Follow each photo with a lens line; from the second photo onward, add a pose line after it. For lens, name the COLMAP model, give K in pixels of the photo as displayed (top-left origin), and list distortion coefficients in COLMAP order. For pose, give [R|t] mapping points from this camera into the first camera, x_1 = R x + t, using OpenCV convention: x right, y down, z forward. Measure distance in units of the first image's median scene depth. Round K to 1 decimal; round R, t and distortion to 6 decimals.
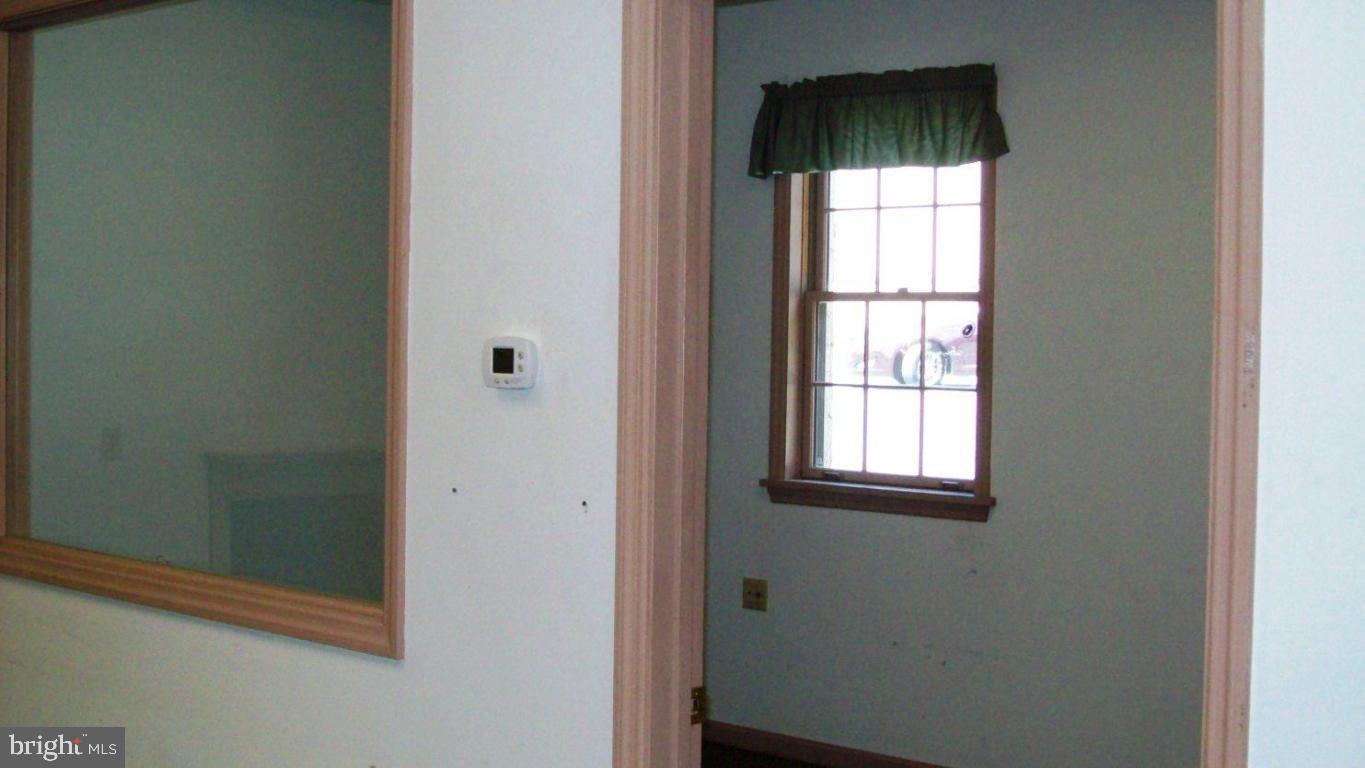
lens RADIAL K [[1843.6, 0, 682.3], [0, 1843.6, 381.7], [0, 0, 1]] dist [-0.090655, 0.000000]
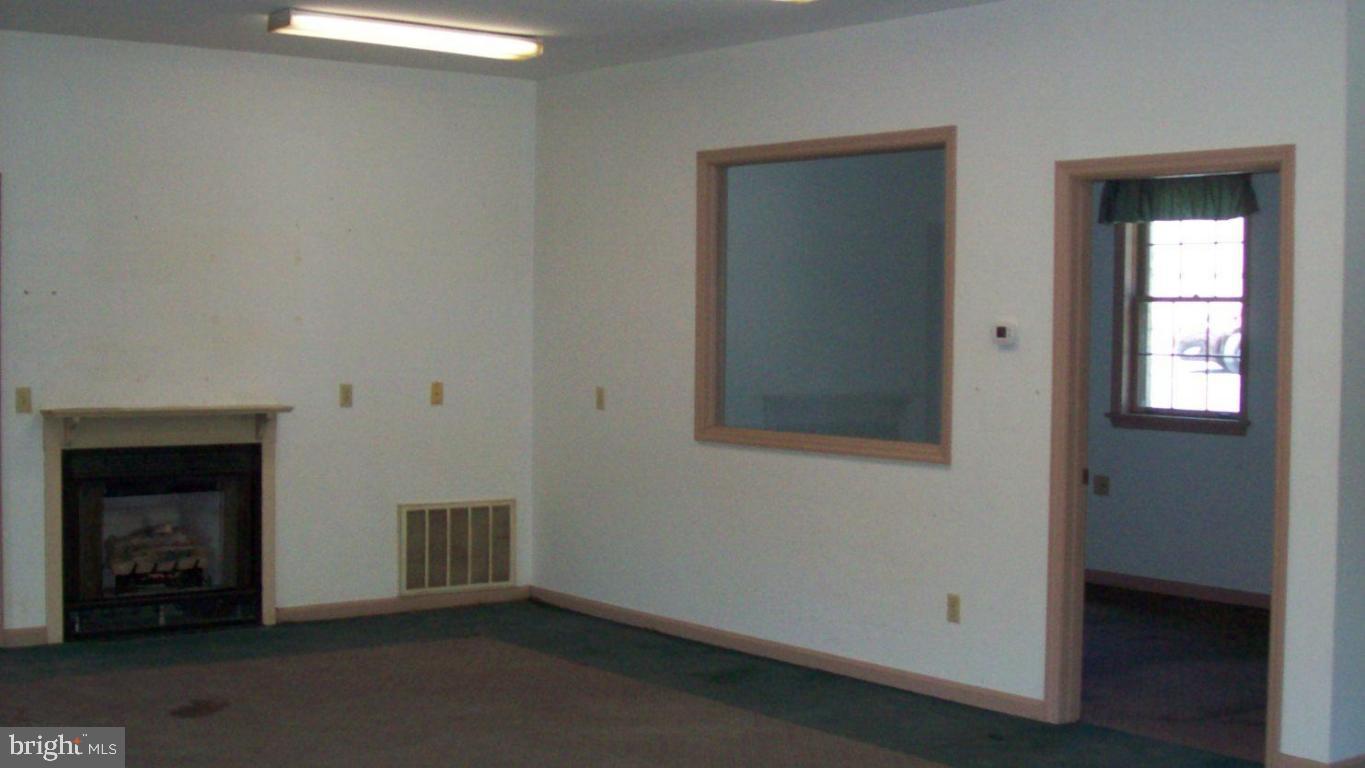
lens RADIAL K [[1843.6, 0, 685.7], [0, 1843.6, 385.6], [0, 0, 1]] dist [-0.090655, 0.000000]
pose [[0.984614, 0.000953, -0.174741, -0.039948], [-0.000108, 0.999988, 0.004849, 0.021431], [0.174743, -0.004755, 0.984603, -0.655487]]
